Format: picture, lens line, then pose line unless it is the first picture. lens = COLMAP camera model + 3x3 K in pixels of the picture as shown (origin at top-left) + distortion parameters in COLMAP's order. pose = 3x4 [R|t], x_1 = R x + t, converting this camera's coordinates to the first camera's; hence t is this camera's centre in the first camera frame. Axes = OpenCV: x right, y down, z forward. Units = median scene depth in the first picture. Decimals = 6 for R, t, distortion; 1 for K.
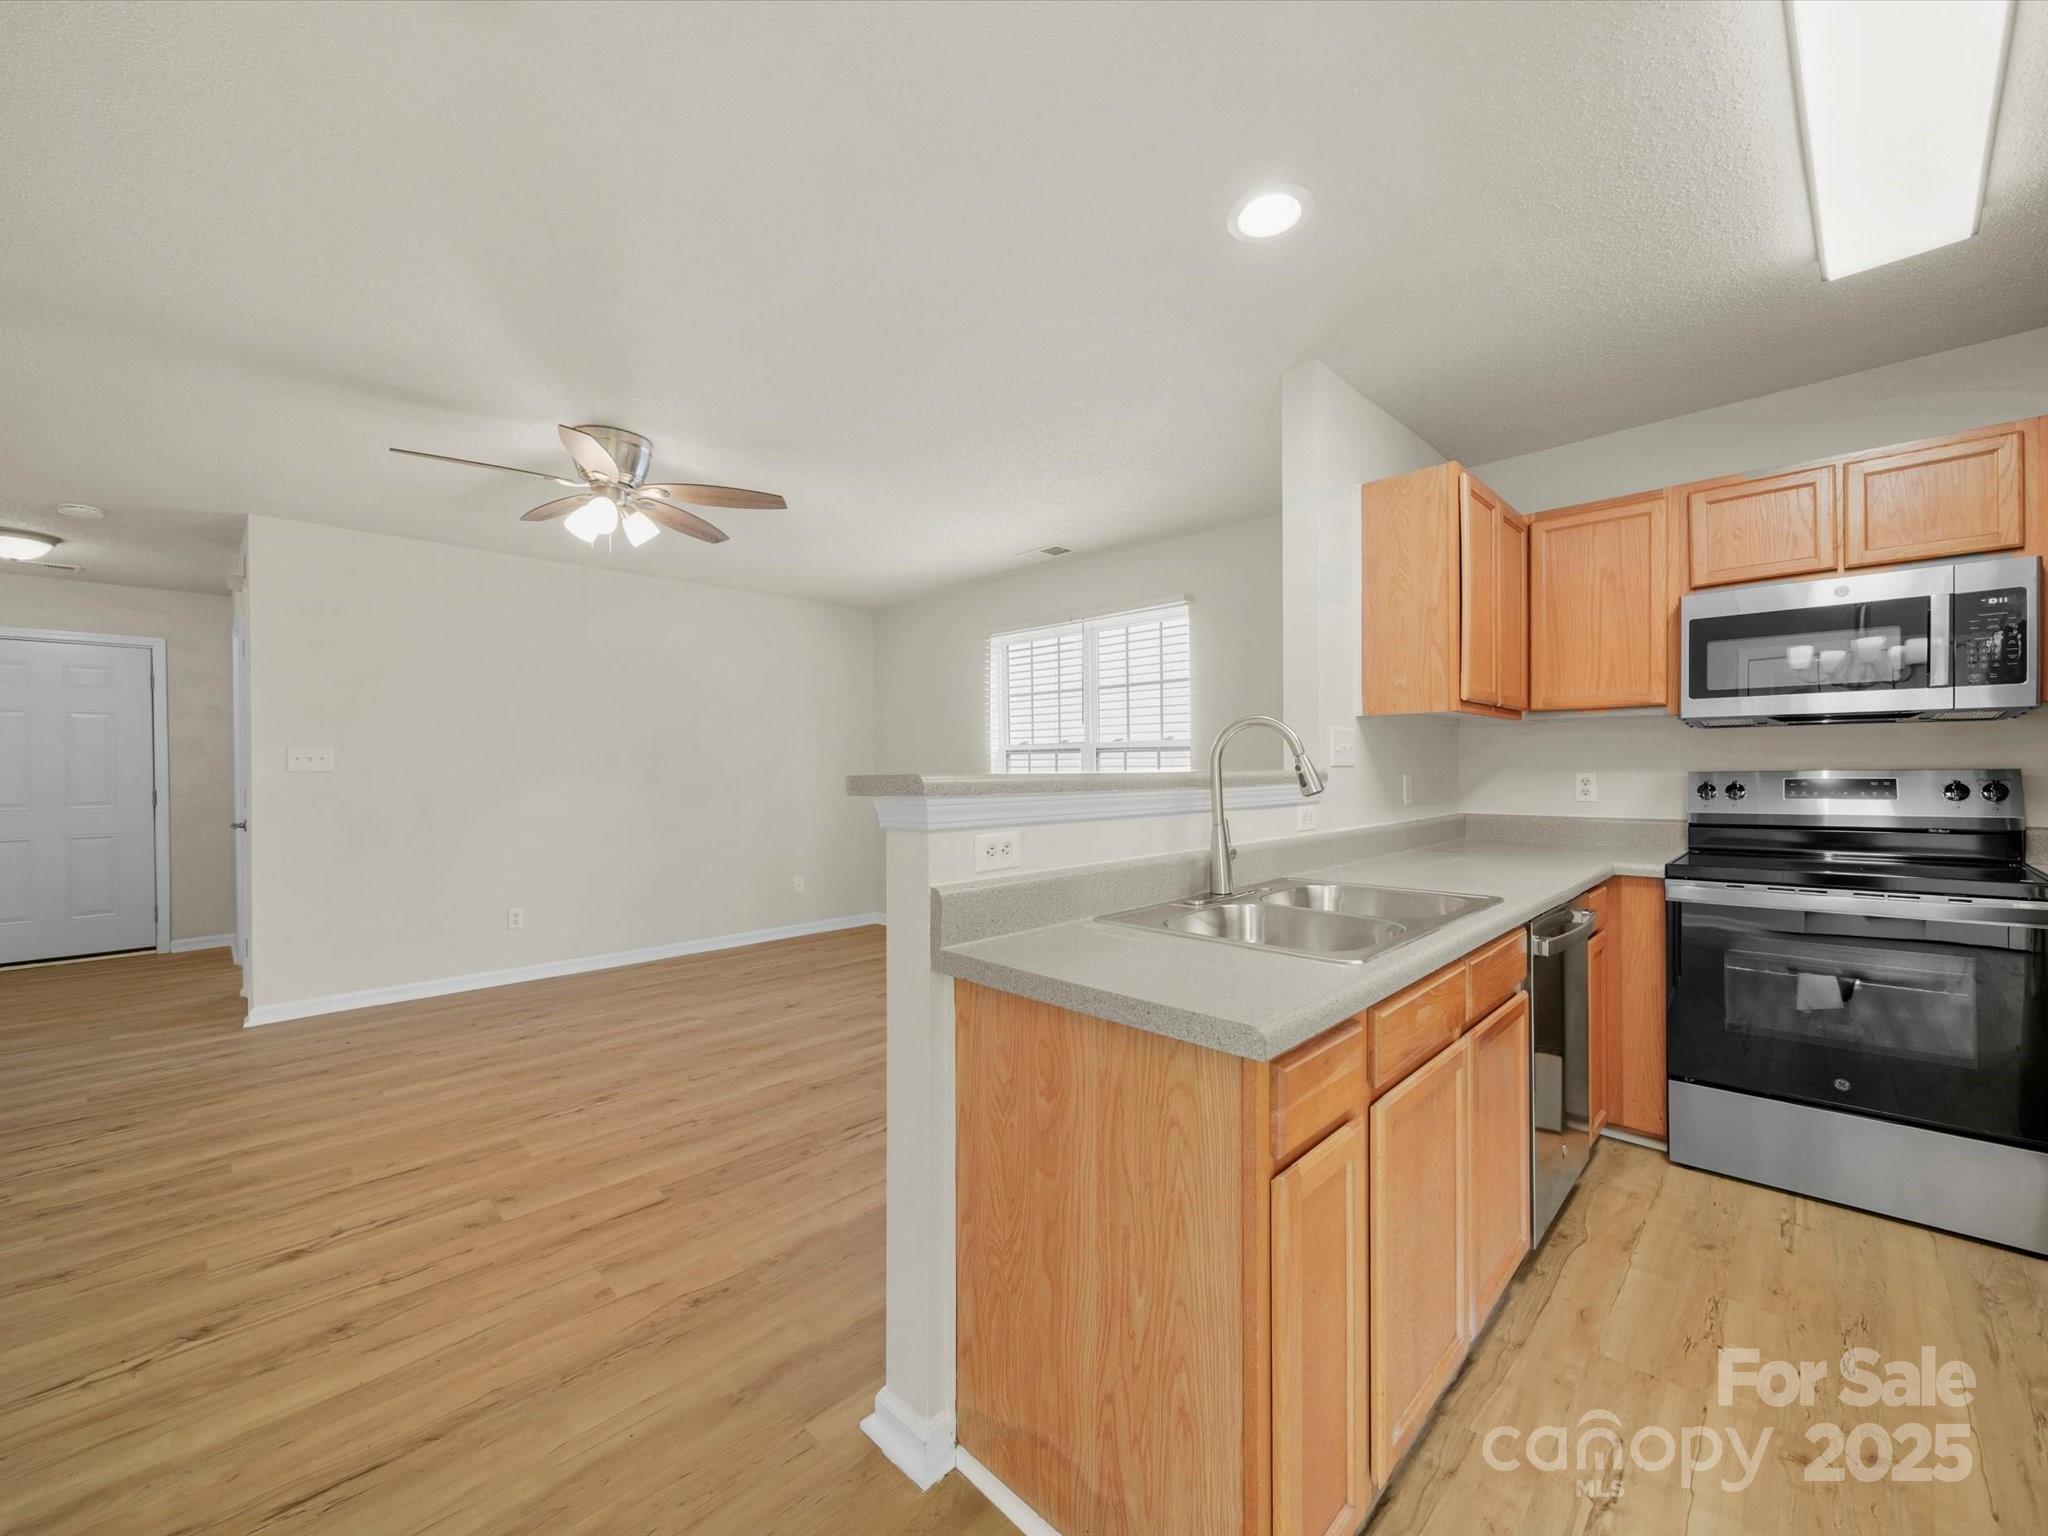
lens RADIAL K [[815.9, 0, 1019.8], [0, 815.9, 773.2], [0, 0, 1]] dist [-0.002489, -0.001445]
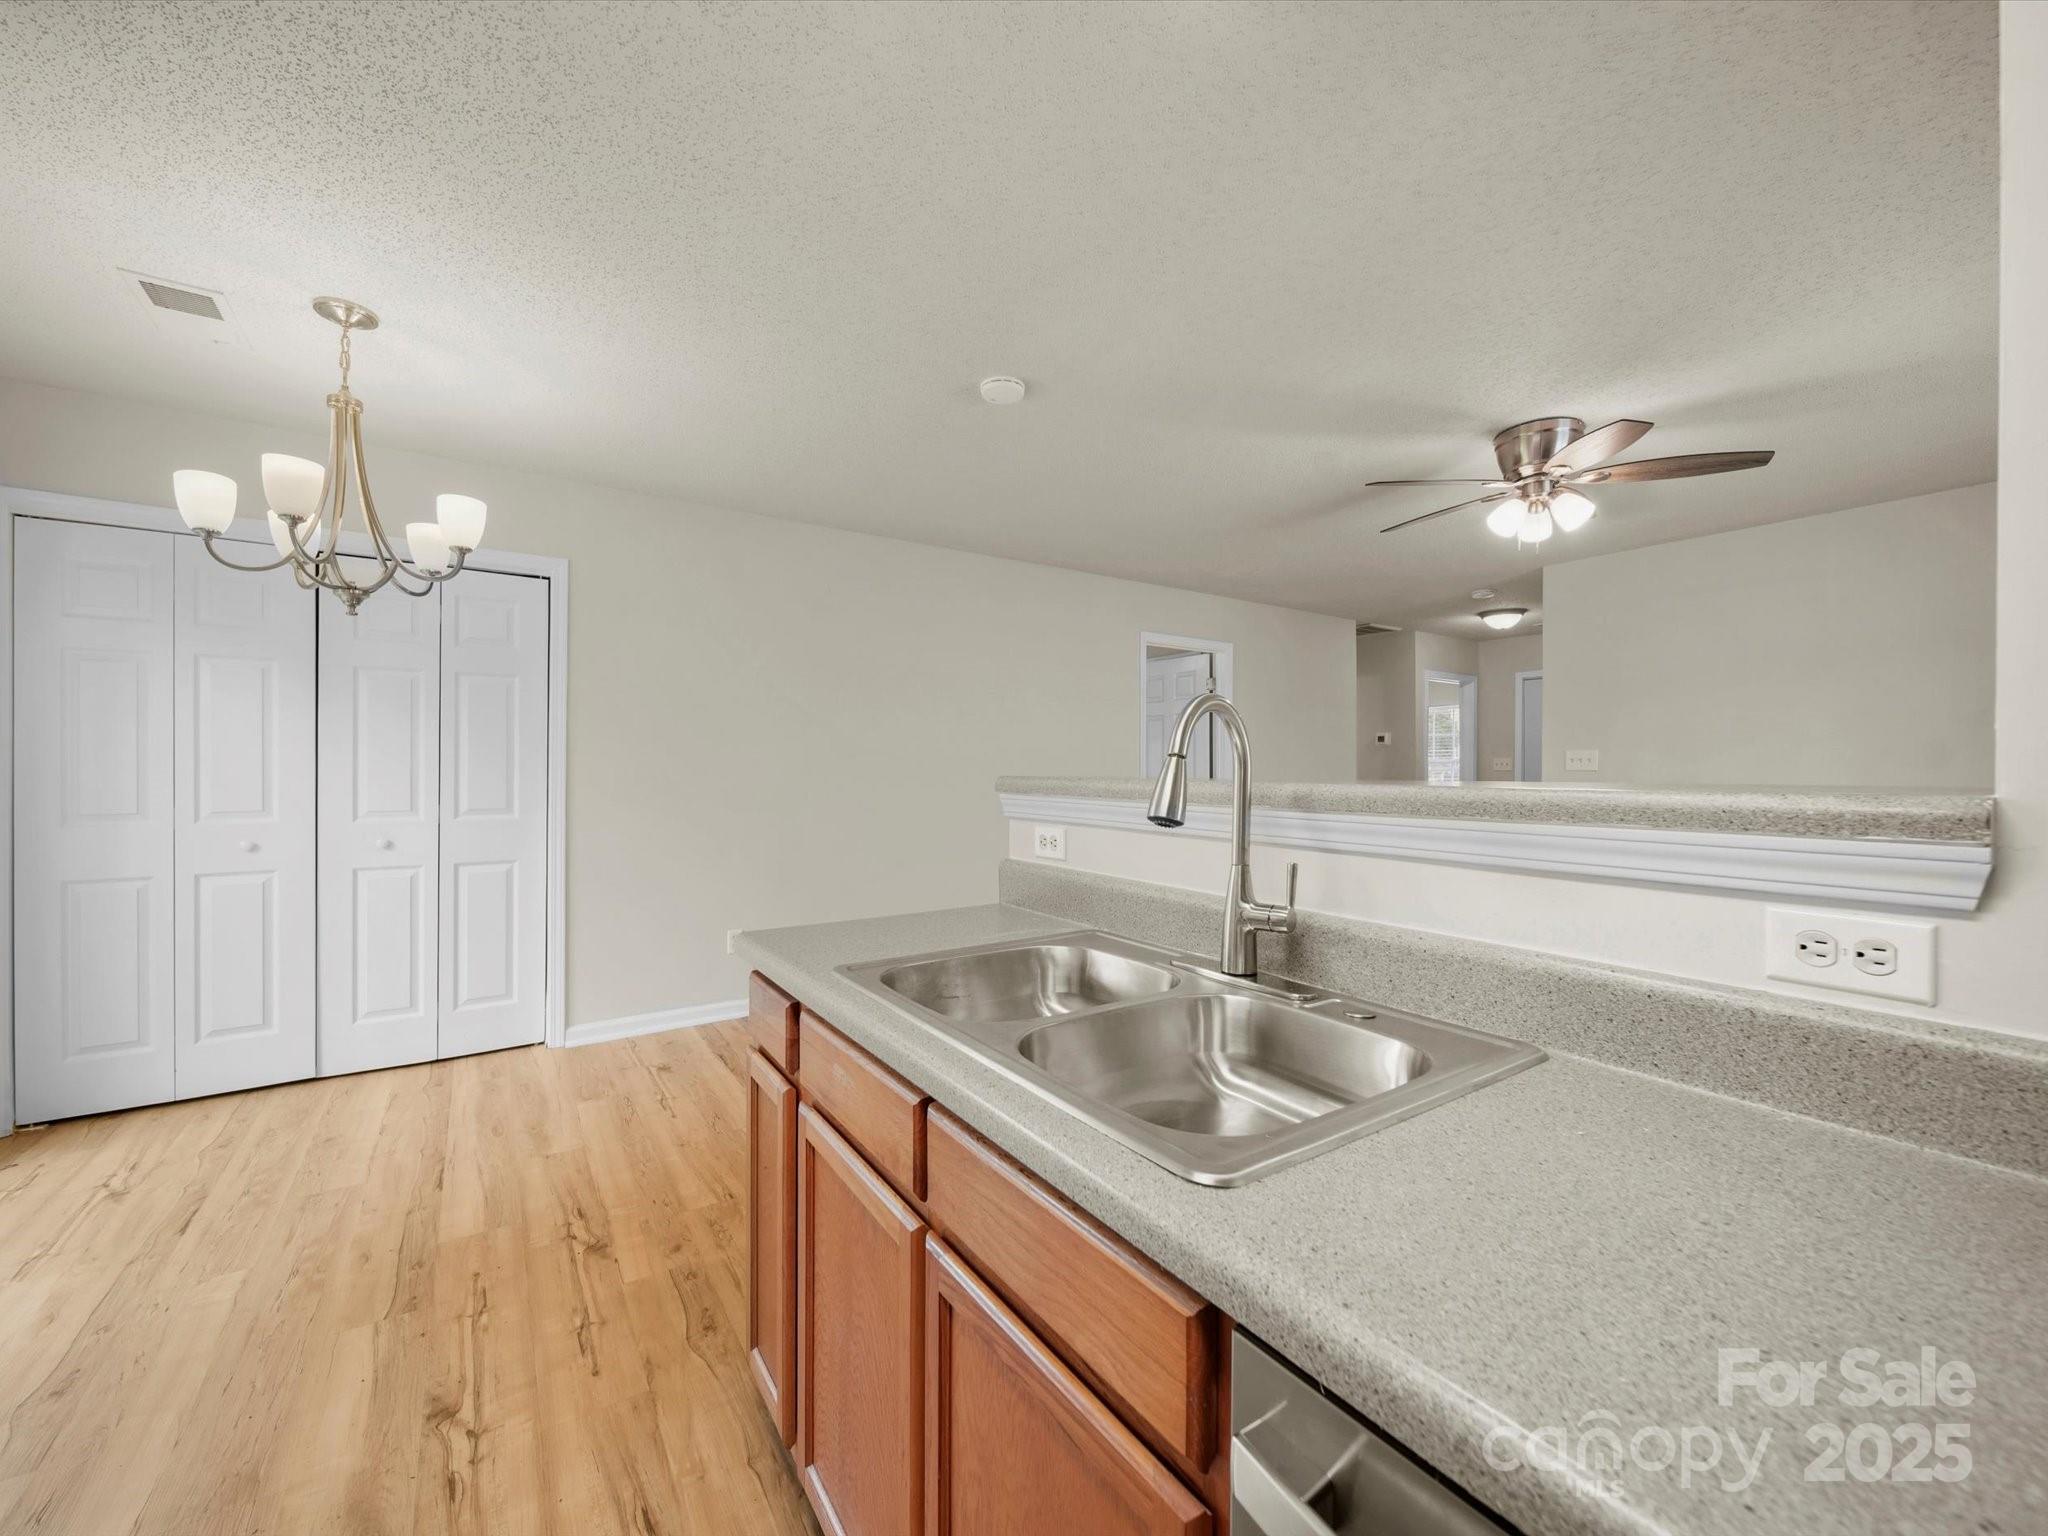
lens RADIAL K [[815.9, 0, 1034.1], [0, 815.9, 770.5], [0, 0, 1]] dist [-0.002489, -0.001445]
pose [[-0.189625, 0.007675, -0.981827, 0.579631], [-0.008408, 0.999920, 0.009441, -0.011013], [0.981821, 0.010045, -0.189545, 0.605364]]
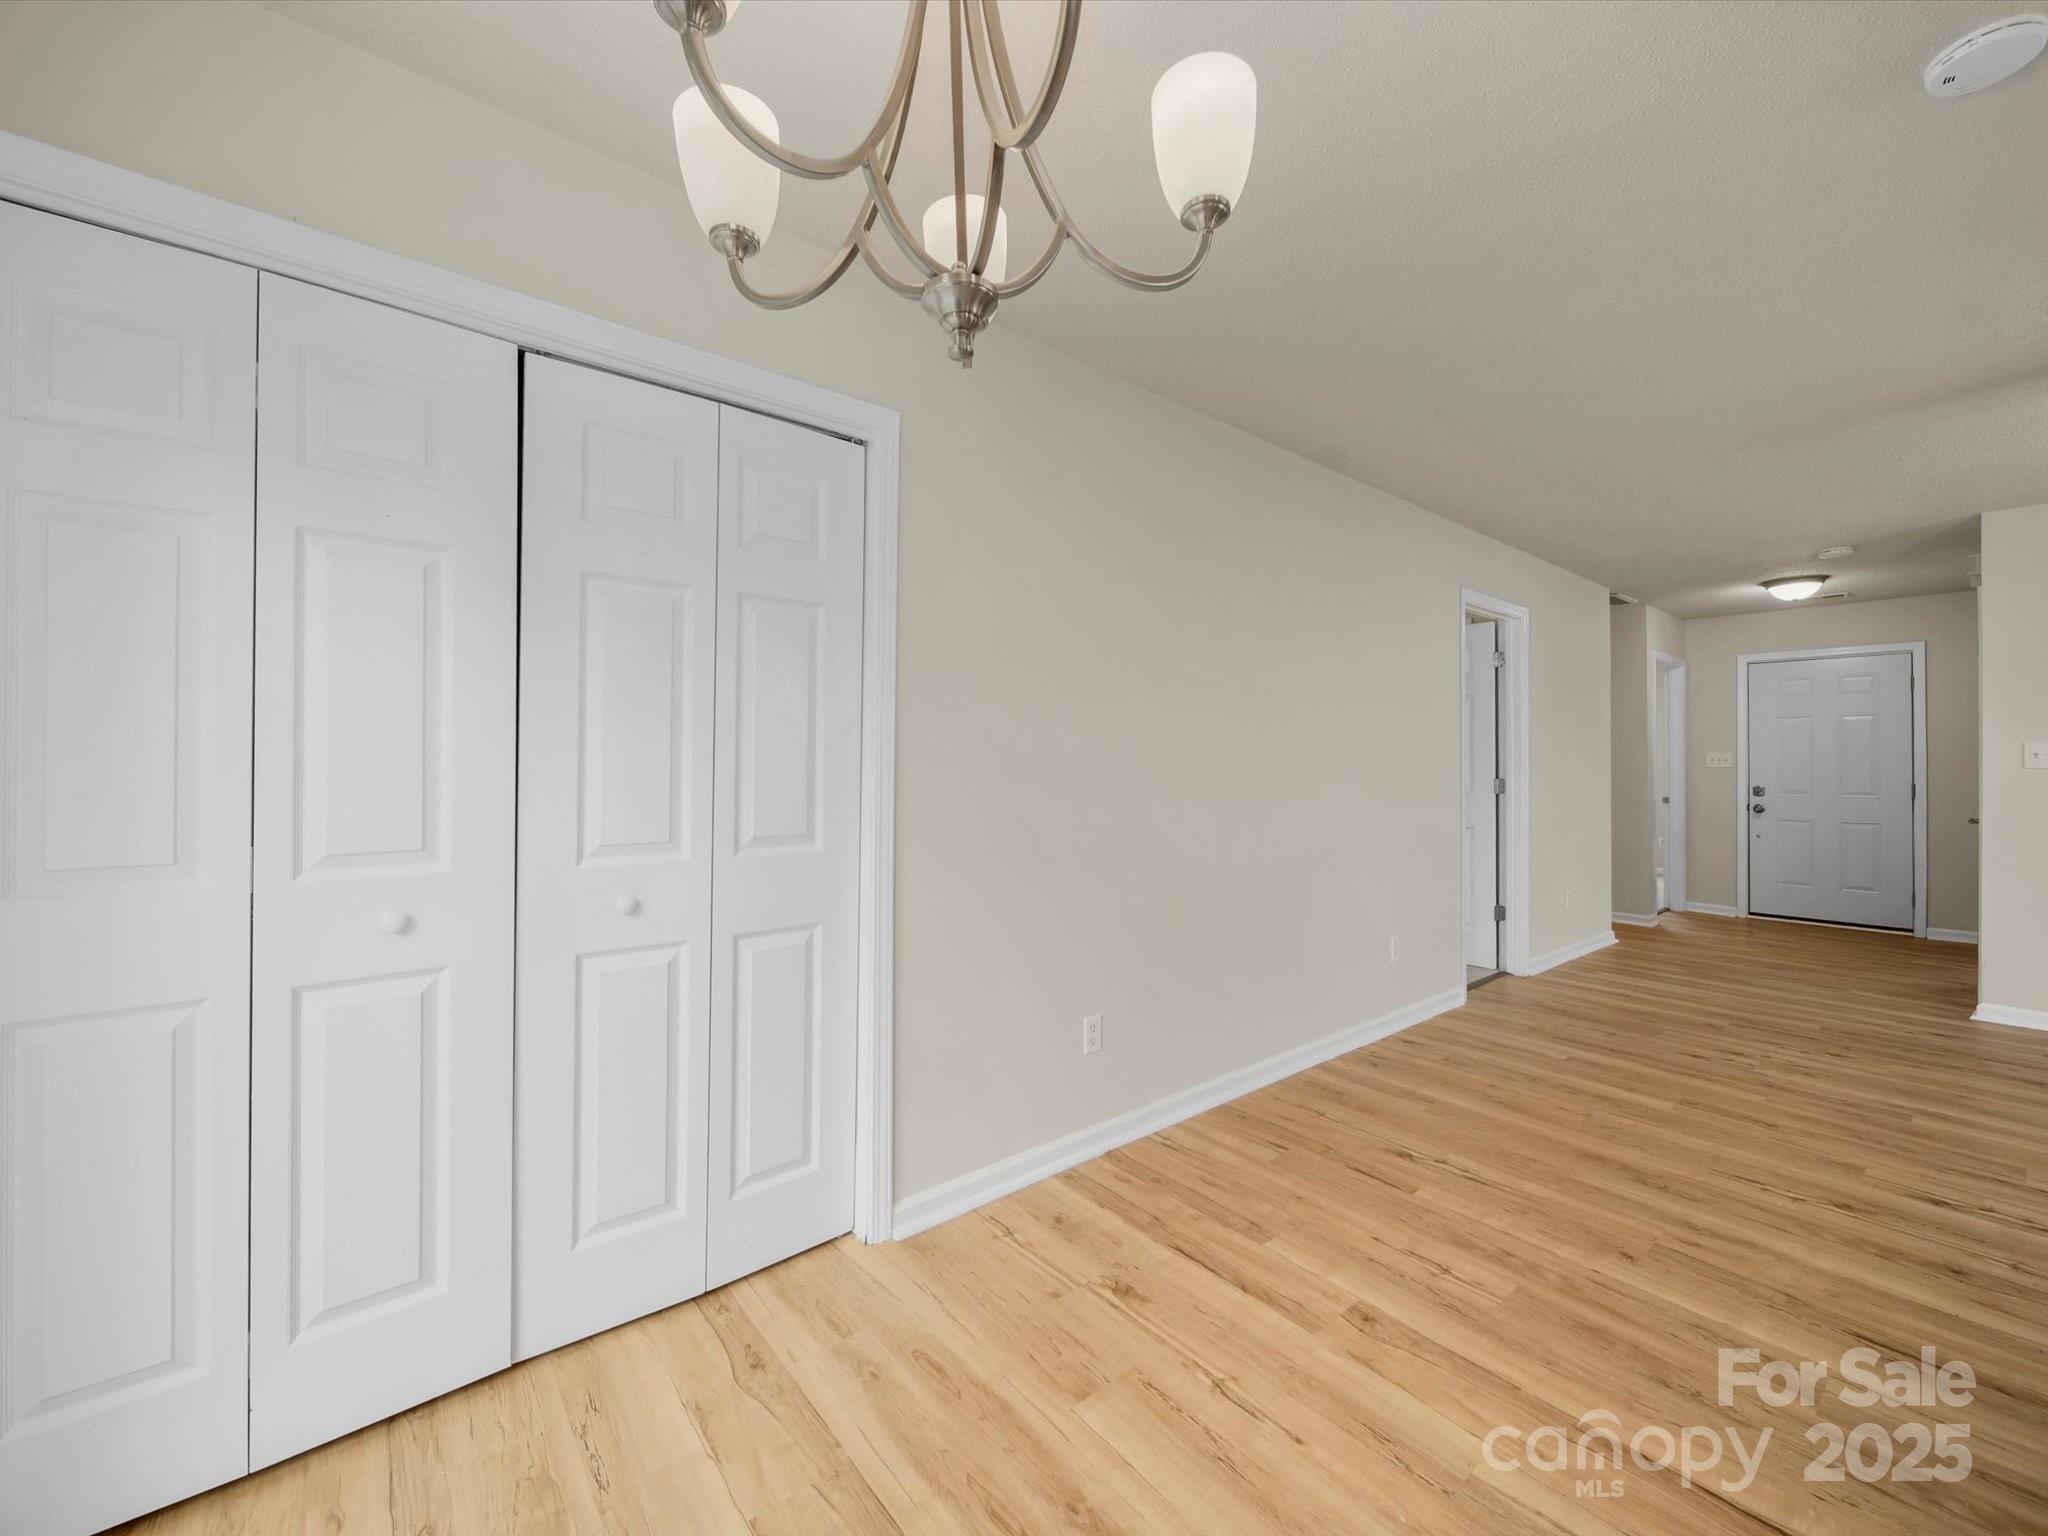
lens RADIAL K [[815.9, 0, 1033.2], [0, 815.9, 752.6], [0, 0, 1]] dist [-0.002489, -0.001445]
pose [[-0.105829, -0.005951, -0.994366, 0.237502], [-0.010469, 0.999933, -0.004870, -0.005766], [0.994329, 0.009895, -0.105885, -0.087978]]
